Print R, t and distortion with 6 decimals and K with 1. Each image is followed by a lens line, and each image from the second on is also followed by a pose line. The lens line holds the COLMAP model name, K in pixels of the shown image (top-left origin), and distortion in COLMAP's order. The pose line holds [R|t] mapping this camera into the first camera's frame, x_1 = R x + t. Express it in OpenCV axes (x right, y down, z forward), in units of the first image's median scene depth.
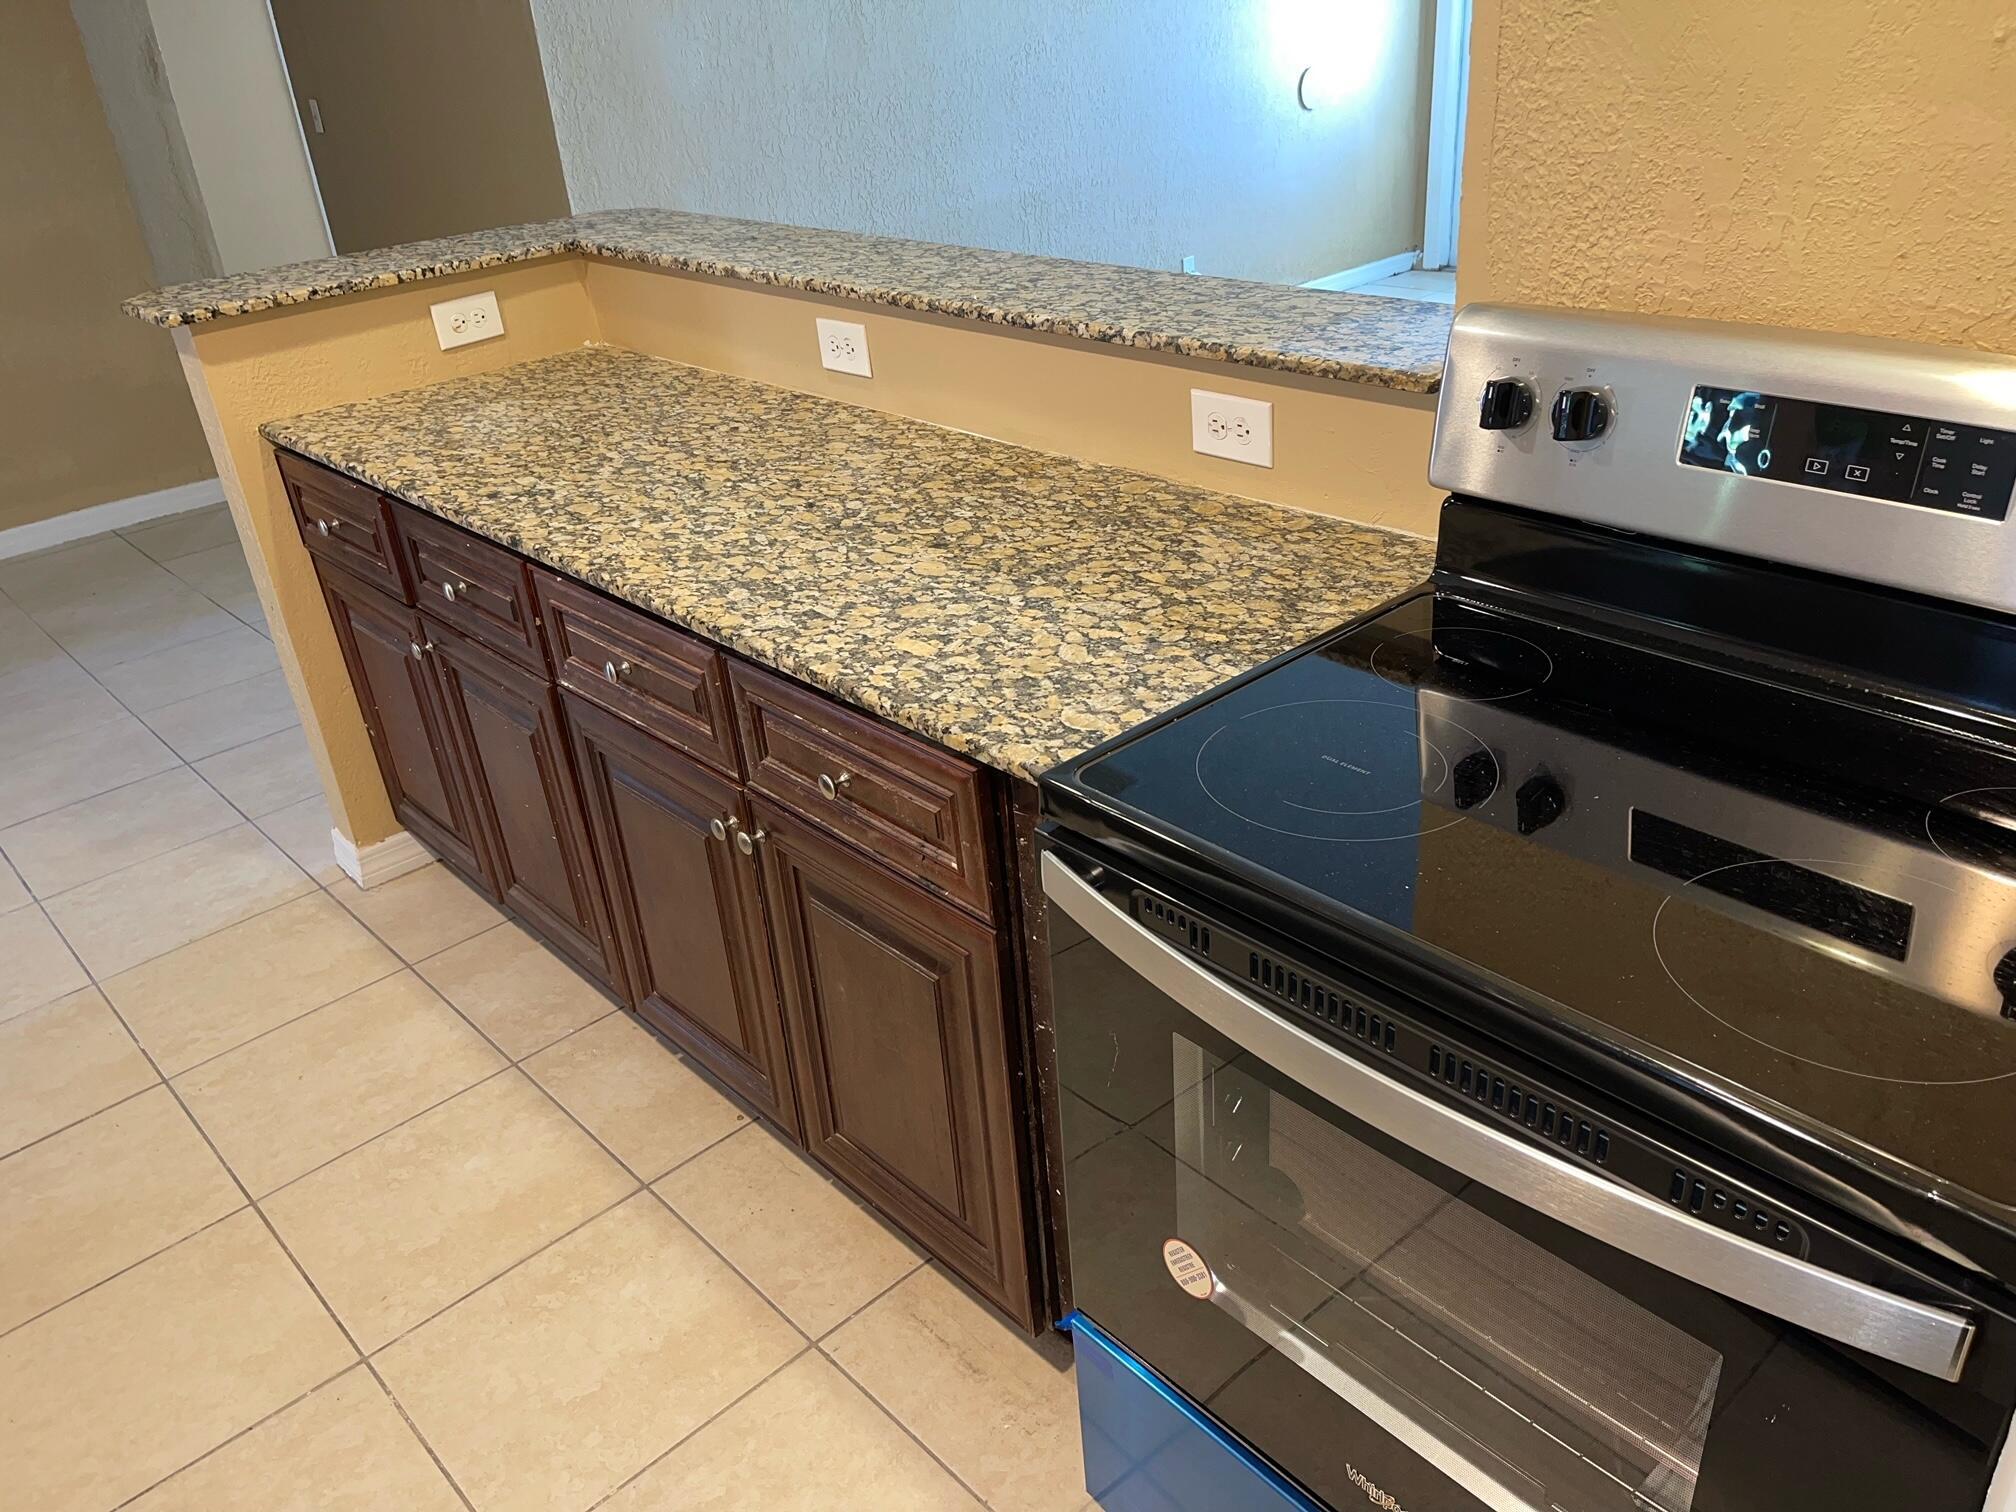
lens RADIAL K [[1521.6, 0, 1018.6], [0, 1521.6, 746.7], [0, 0, 1]] dist [0.079357, -0.110846]
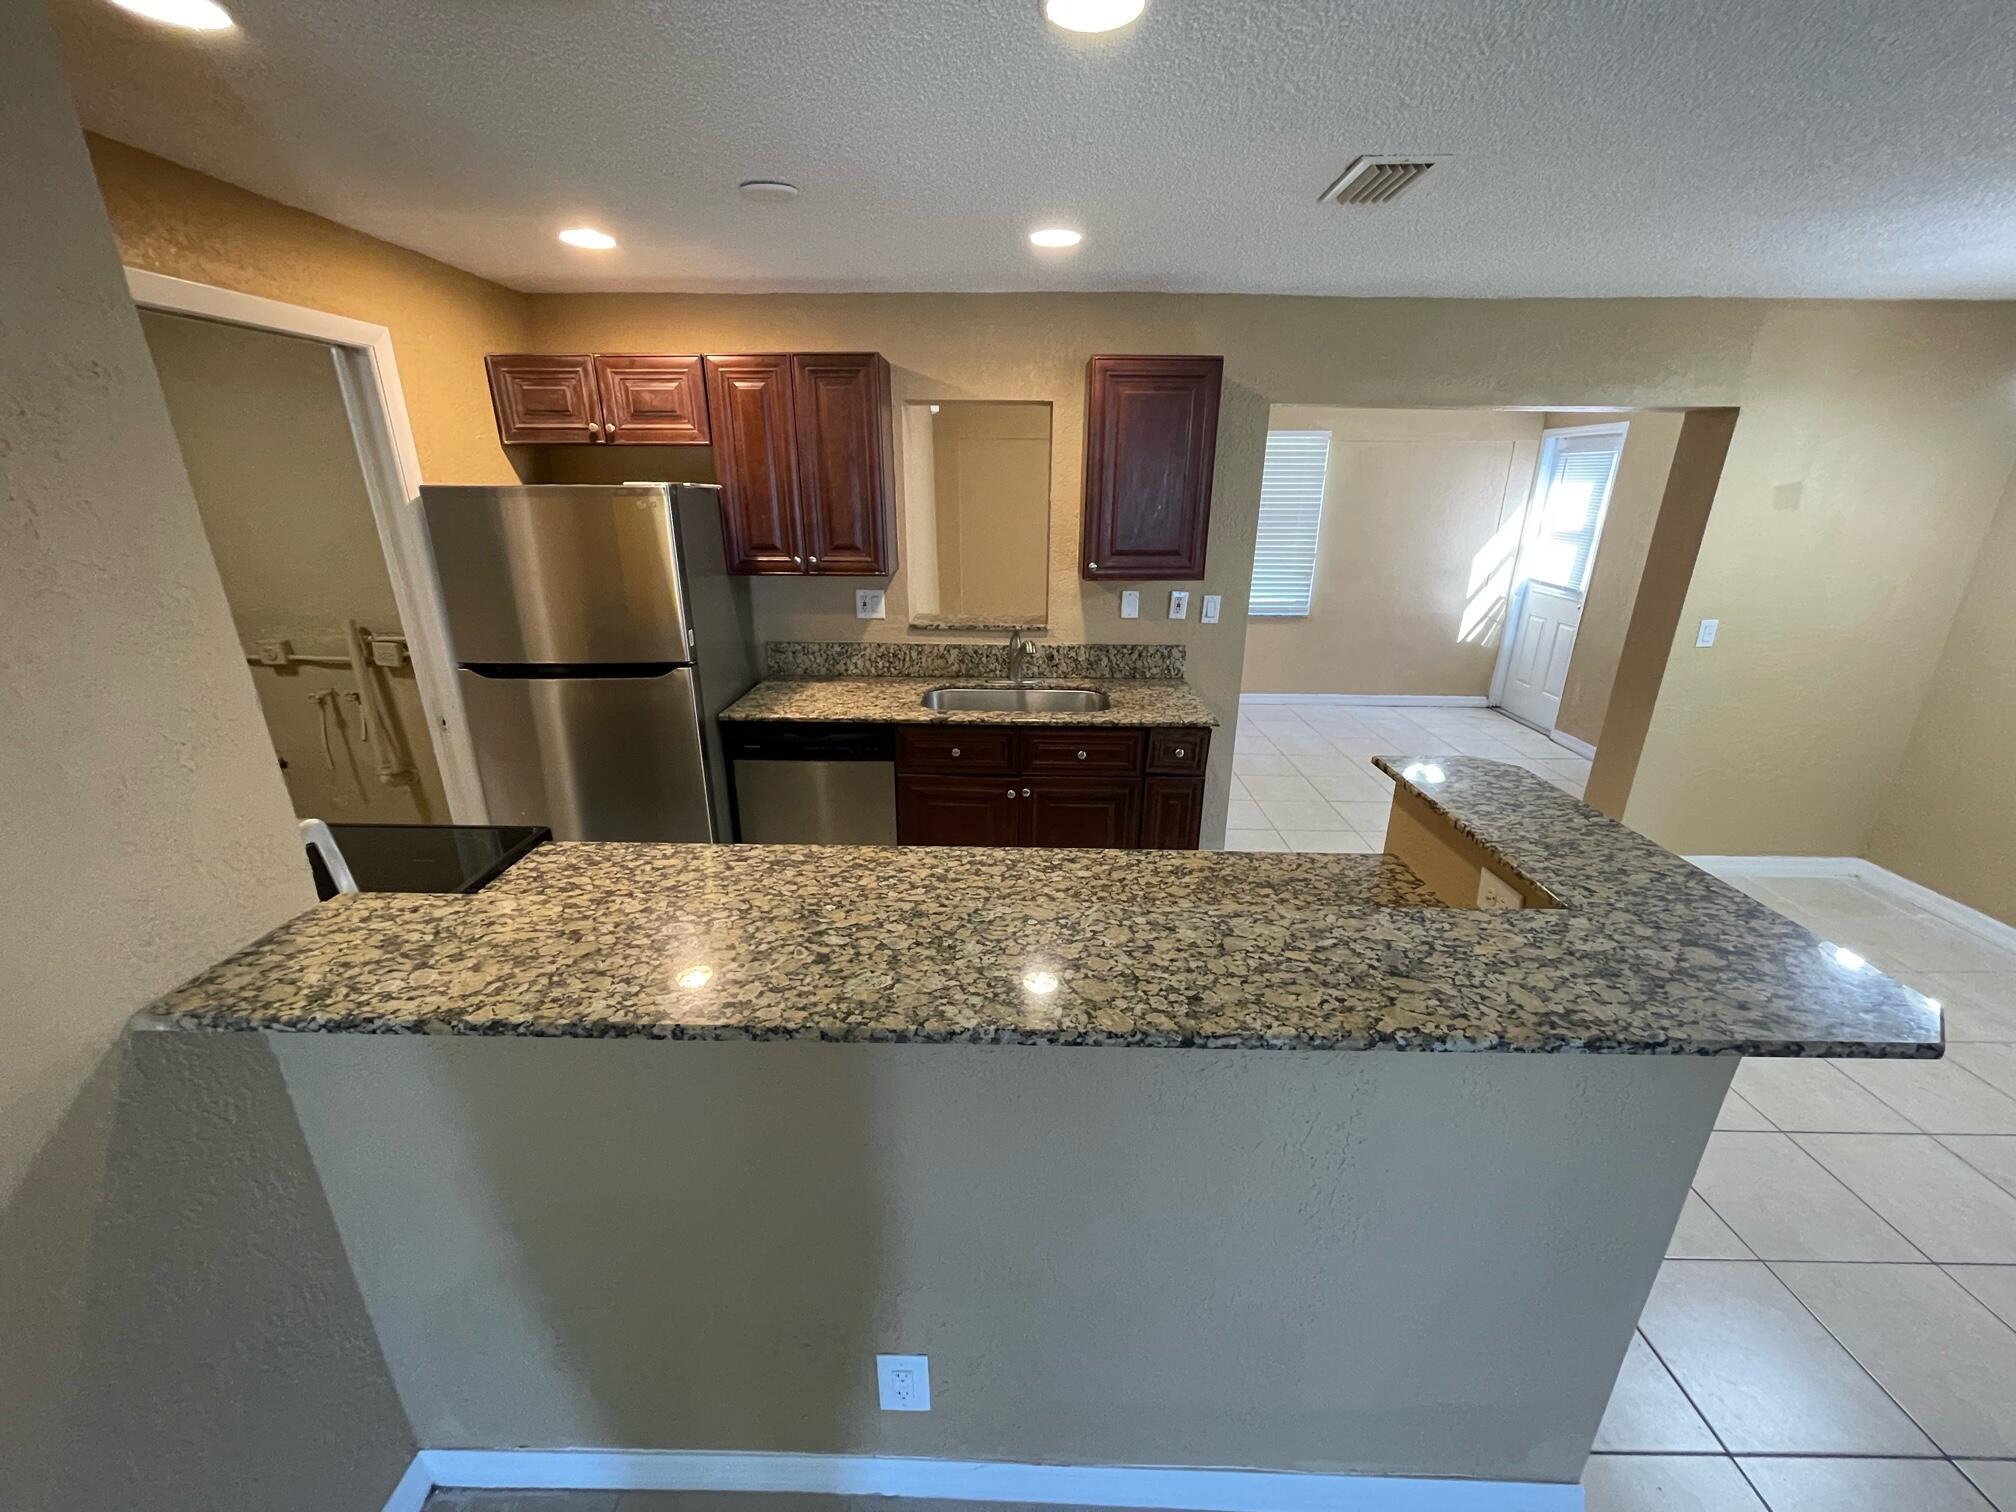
lens RADIAL K [[814.0, 0, 1007.4], [0, 814.0, 764.0], [0, 0, 1]] dist [-0.000824, -0.000241]
pose [[-0.692279, 0.303456, -0.654725, 0.248735], [-0.293260, 0.710684, 0.639473, -0.837830], [0.659355, 0.634699, -0.403000, 1.369296]]
